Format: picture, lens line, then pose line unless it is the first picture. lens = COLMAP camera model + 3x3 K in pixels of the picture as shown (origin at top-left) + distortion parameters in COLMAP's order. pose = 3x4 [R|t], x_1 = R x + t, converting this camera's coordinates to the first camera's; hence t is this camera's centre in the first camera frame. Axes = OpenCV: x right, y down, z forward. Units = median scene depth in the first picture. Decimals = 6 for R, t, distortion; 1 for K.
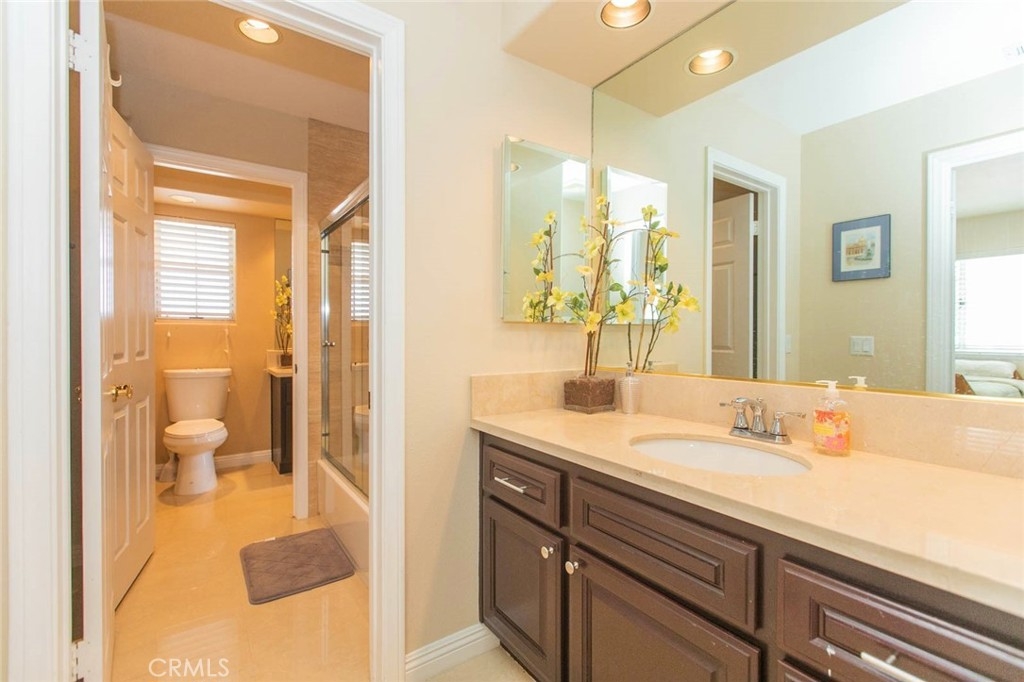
lens RADIAL K [[455.4, 0, 513.8], [0, 455.4, 338.2], [0, 0, 1]] dist [0.001855, 0.000059]
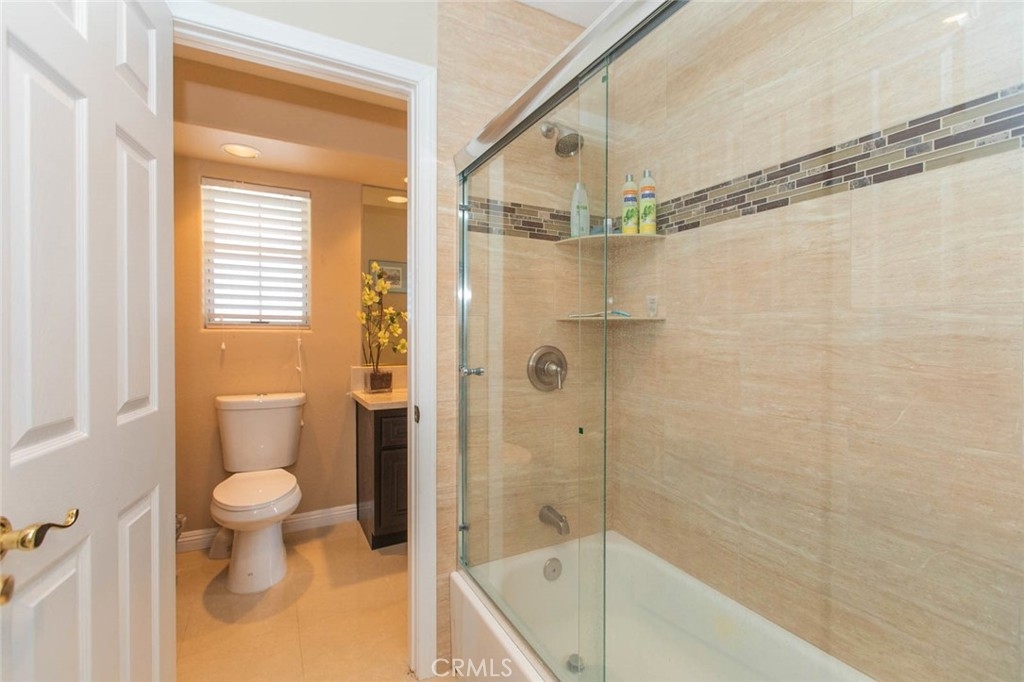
lens RADIAL K [[455.4, 0, 510.9], [0, 455.4, 339.1], [0, 0, 1]] dist [0.001855, 0.000059]
pose [[0.993065, 0.001862, -0.117548, -0.223799], [-0.001805, 0.999998, 0.000588, -0.020099], [0.117549, -0.000372, 0.993067, 0.341096]]
